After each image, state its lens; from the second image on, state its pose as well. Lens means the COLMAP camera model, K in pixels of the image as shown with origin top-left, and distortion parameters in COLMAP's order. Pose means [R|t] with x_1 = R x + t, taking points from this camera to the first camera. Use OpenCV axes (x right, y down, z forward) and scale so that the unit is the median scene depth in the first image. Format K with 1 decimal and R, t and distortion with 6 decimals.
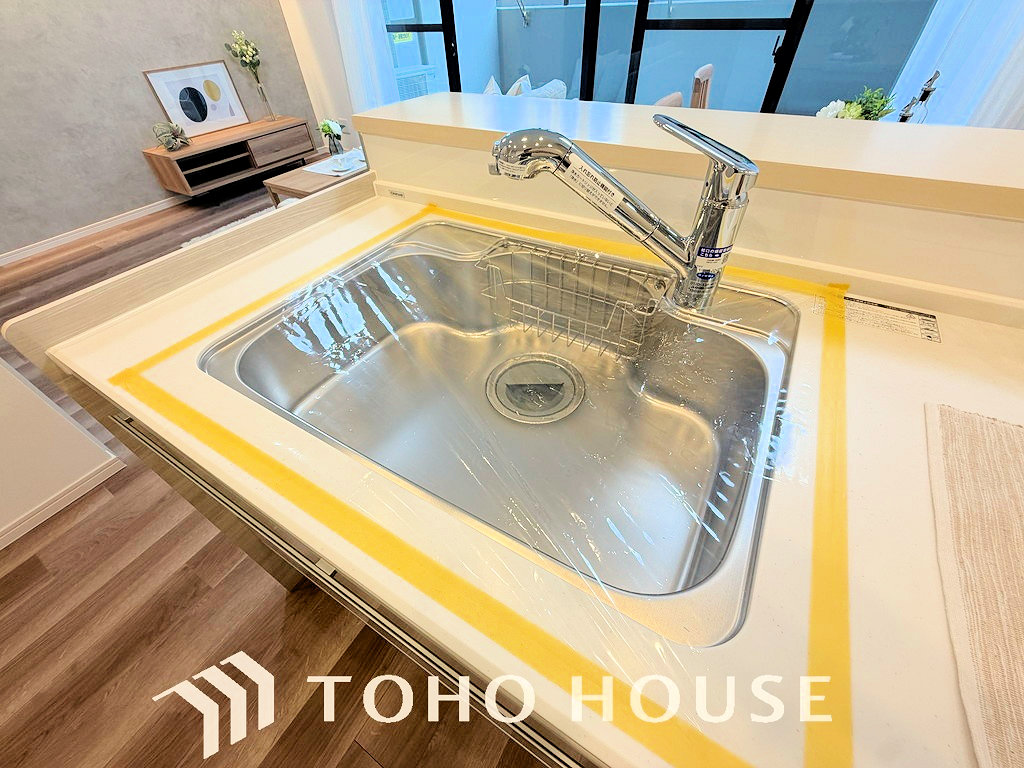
lens RADIAL K [[408.8, 0, 509.9], [0, 408.8, 381.9], [0, 0, 1]] dist [-0.001224, 0.000212]
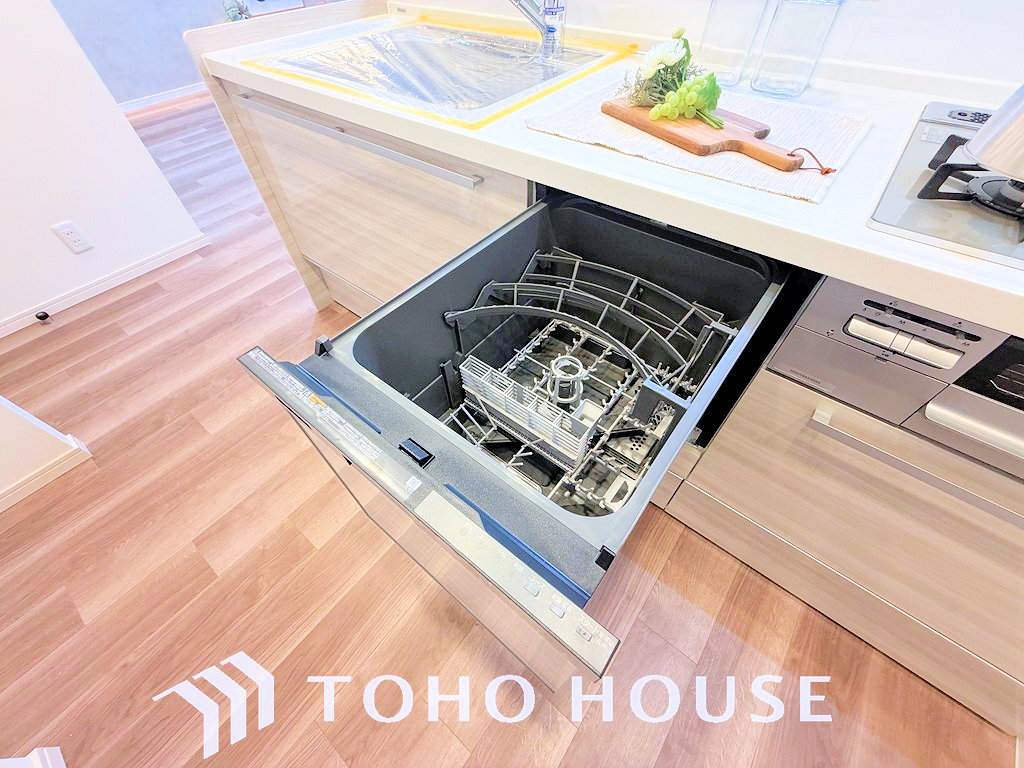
lens RADIAL K [[410.7, 0, 512.0], [0, 410.7, 384.0], [0, 0, 1]] dist [0.000549, 0.000141]
pose [[0.991136, 0.115118, -0.066314, 0.252120], [-0.106671, 0.987115, 0.119271, 0.443708], [0.079190, -0.111140, 0.990645, -0.398915]]
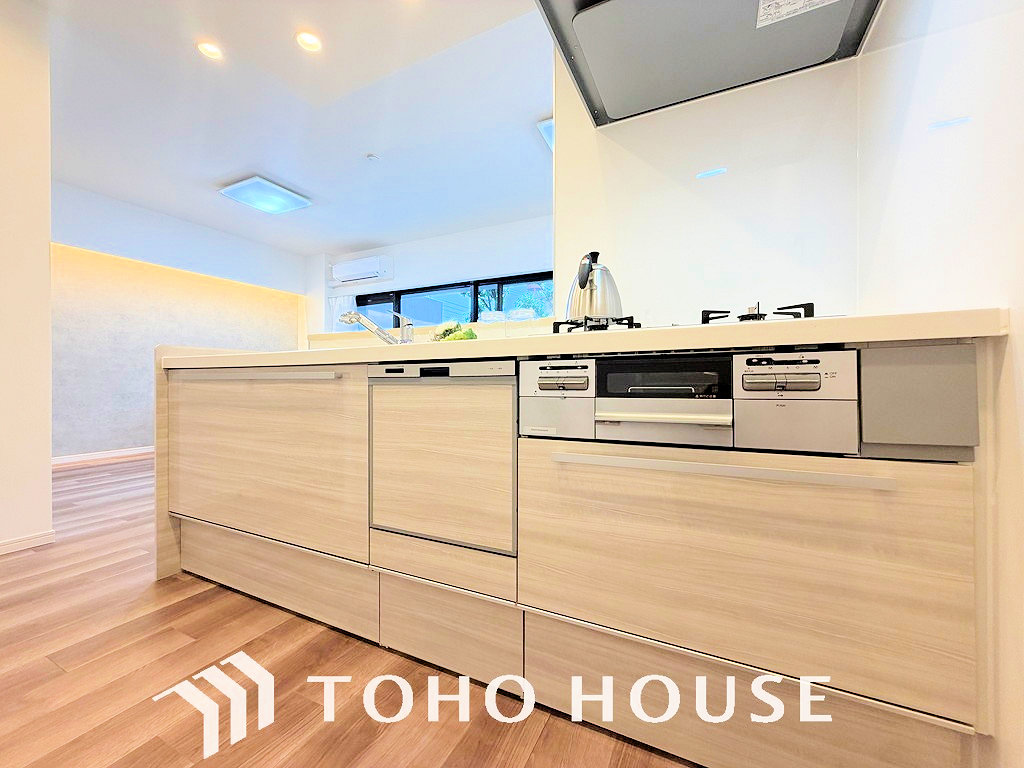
lens RADIAL K [[410.7, 0, 512.0], [0, 410.7, 384.0], [0, 0, 1]] dist [0.000549, 0.000141]
pose [[0.996101, 0.043972, 0.076475, 0.433784], [0.021138, 0.722675, -0.690865, 0.863527], [-0.085645, 0.689788, 0.718928, -0.463225]]
